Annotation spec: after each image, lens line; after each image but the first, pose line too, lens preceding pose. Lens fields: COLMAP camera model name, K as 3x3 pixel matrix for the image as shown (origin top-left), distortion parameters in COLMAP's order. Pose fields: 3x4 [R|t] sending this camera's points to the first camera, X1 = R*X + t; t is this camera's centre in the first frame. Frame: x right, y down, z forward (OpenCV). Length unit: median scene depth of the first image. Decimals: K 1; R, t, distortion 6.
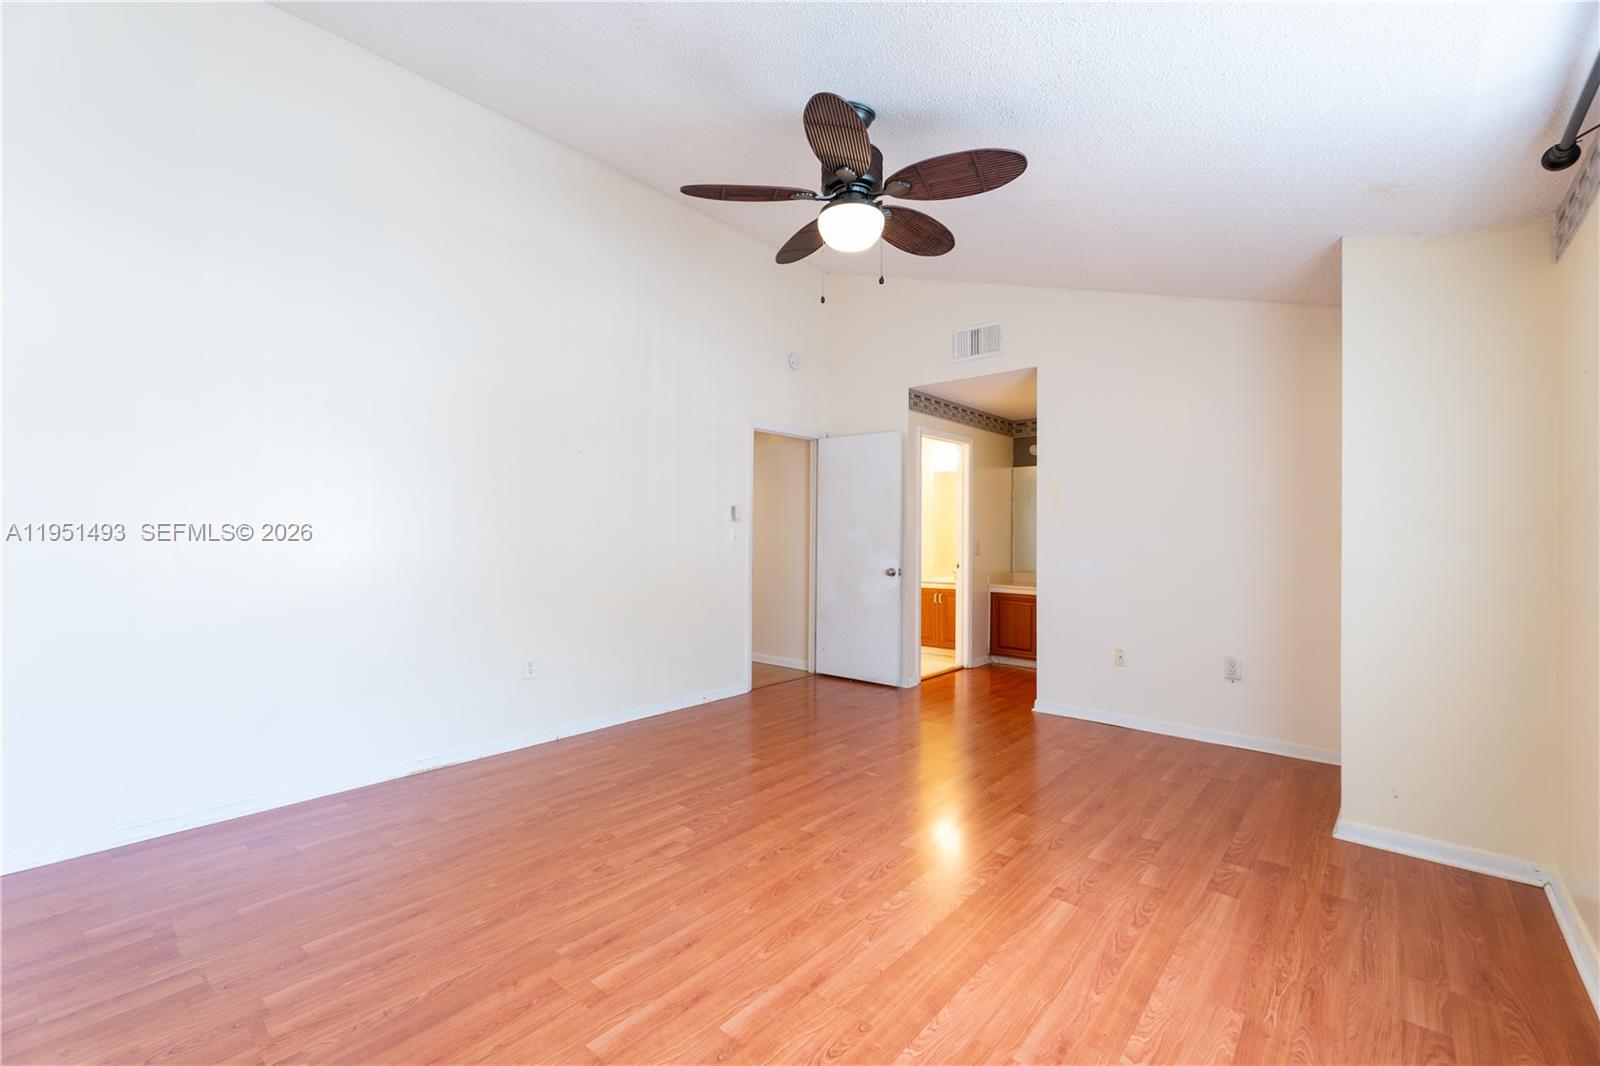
lens RADIAL K [[671.6, 0, 794.4], [0, 671.6, 534.6], [0, 0, 1]] dist [0.009147, 0.000045]
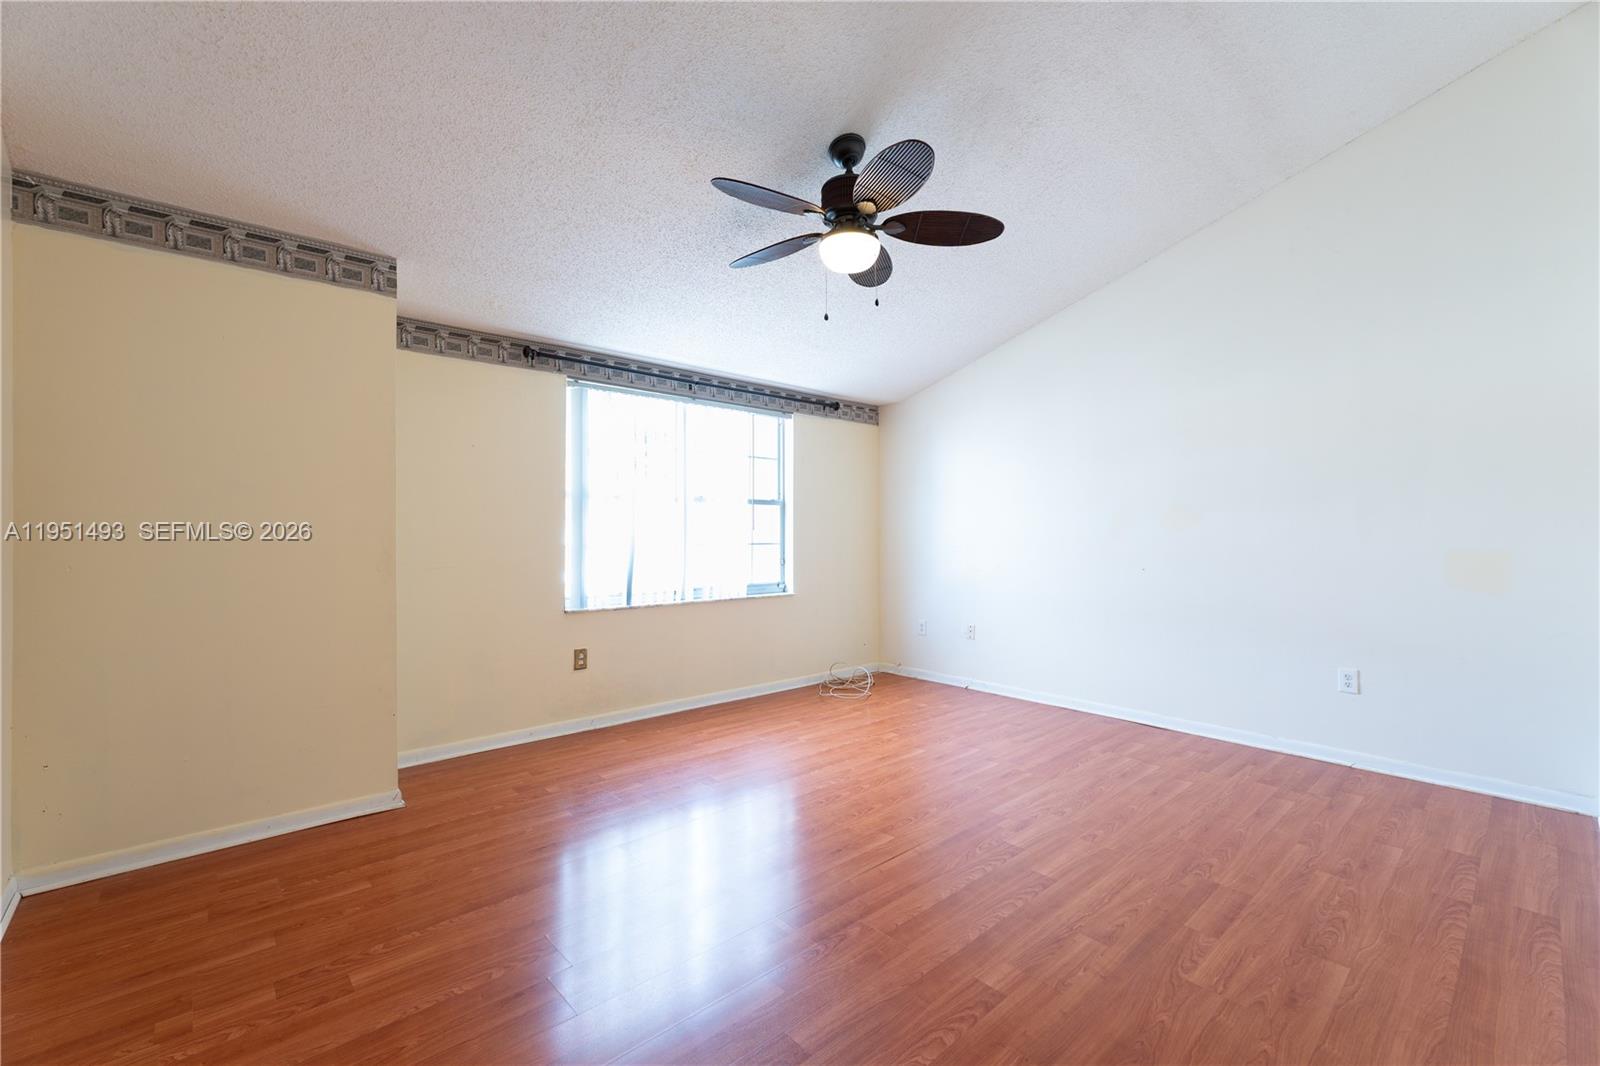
lens RADIAL K [[684.8, 0, 800.0], [0, 684.8, 533.0], [0, 0, 1]] dist [0.003302, -0.000029]
pose [[-0.994126, -0.005097, 0.108113, 0.043048], [-0.005364, 0.999983, -0.002180, 0.002504], [-0.108100, -0.002747, -0.994136, 2.188368]]
